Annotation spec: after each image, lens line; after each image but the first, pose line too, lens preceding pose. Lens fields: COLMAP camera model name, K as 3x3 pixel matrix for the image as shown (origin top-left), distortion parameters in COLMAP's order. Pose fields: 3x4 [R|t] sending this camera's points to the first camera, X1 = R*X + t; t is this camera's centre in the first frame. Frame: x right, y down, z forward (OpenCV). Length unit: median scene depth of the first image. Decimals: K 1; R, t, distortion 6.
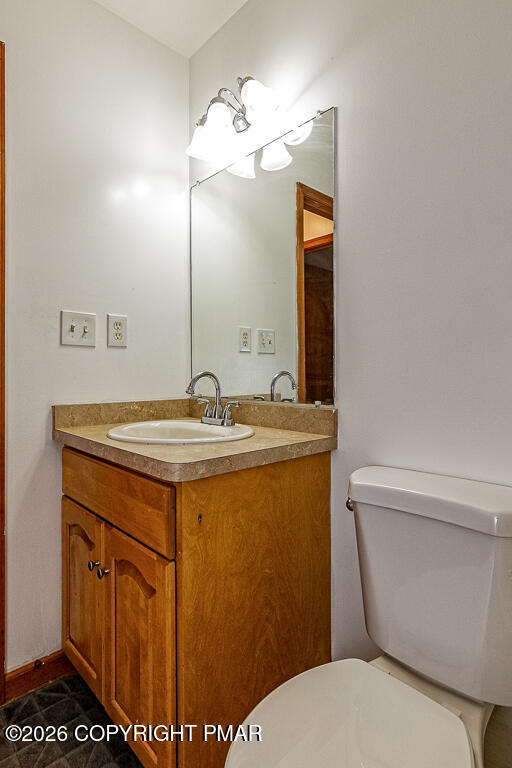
lens RADIAL K [[408.3, 0, 256.3], [0, 408.3, 380.9], [0, 0, 1]] dist [0.005611, 0.000797]
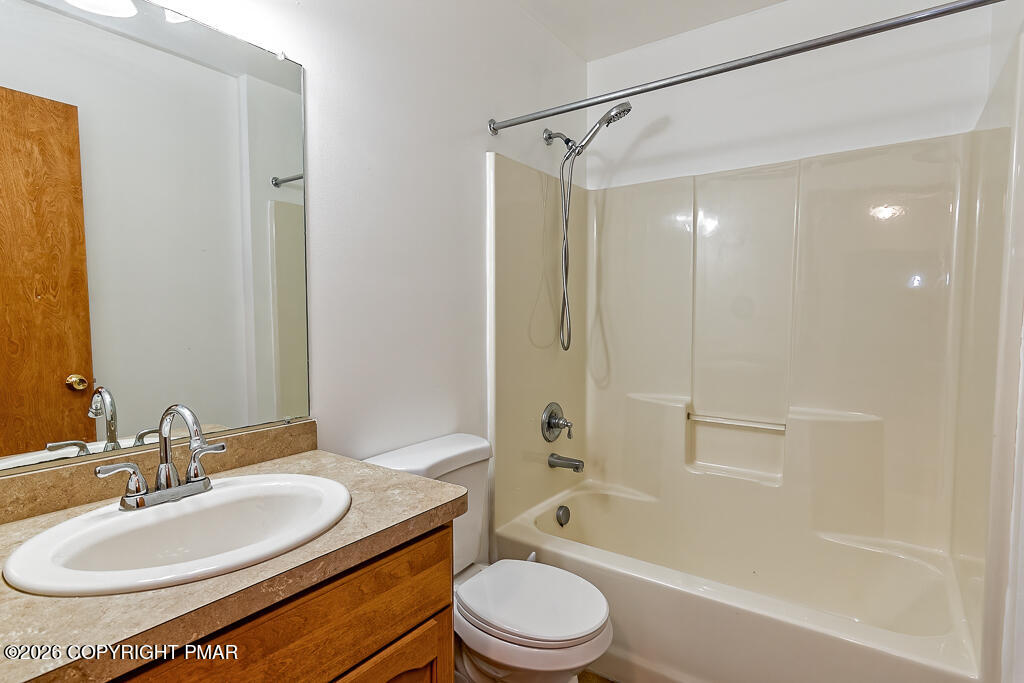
lens RADIAL K [[544.4, 0, 511.6], [0, 544.4, 343.2], [0, 0, 1]] dist [0.005611, 0.000797]
pose [[-0.202665, -0.058588, 0.977494, -1.332674], [0.013096, 0.997957, 0.062529, -0.209849], [-0.979161, 0.025474, -0.201484, 1.042244]]
